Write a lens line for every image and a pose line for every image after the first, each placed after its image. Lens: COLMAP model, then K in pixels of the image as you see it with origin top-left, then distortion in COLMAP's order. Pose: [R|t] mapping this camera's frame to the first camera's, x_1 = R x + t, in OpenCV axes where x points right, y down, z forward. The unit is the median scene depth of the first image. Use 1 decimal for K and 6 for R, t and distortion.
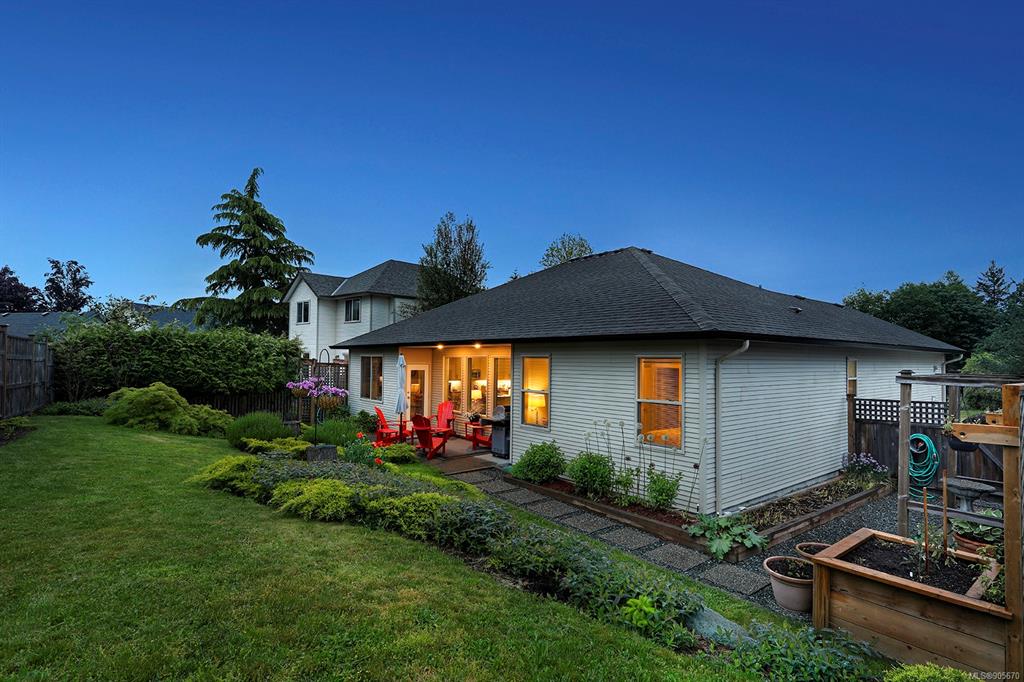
lens RADIAL K [[496.1, 0, 507.5], [0, 496.1, 348.8], [0, 0, 1]] dist [-0.000930, 0.000783]
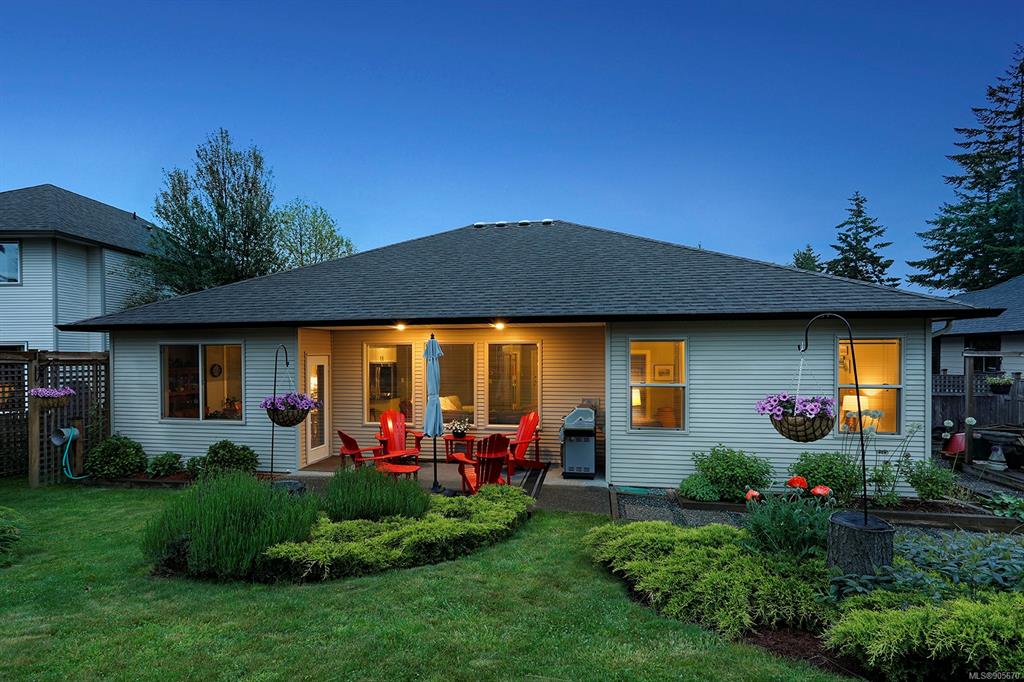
lens RADIAL K [[496.1, 0, 507.5], [0, 496.1, 348.8], [0, 0, 1]] dist [-0.000930, 0.000783]
pose [[0.772091, -0.026252, 0.634969, -0.415939], [0.004420, 0.999344, 0.035943, 0.001163], [-0.635496, -0.024945, 0.771701, 0.378328]]
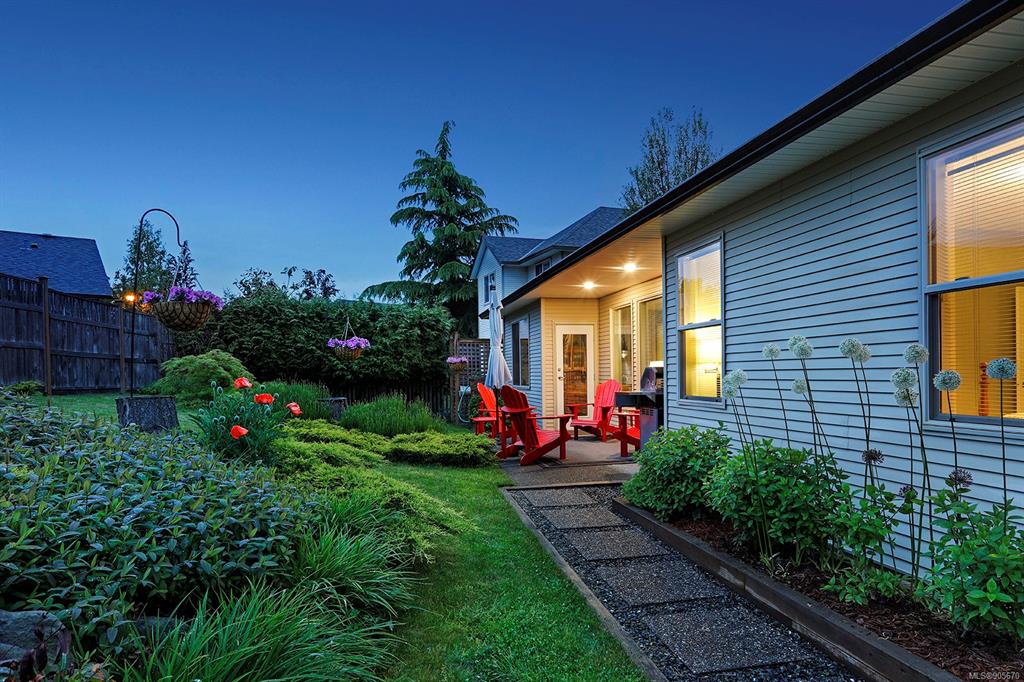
lens RADIAL K [[618.9, 0, 509.8], [0, 618.9, 372.0], [0, 0, 1]] dist [0.001423, 0.000007]
pose [[0.883040, -0.021970, -0.468784, 0.116170], [0.032493, 0.999369, 0.014372, 0.079104], [0.468172, -0.027923, 0.883196, 0.279471]]
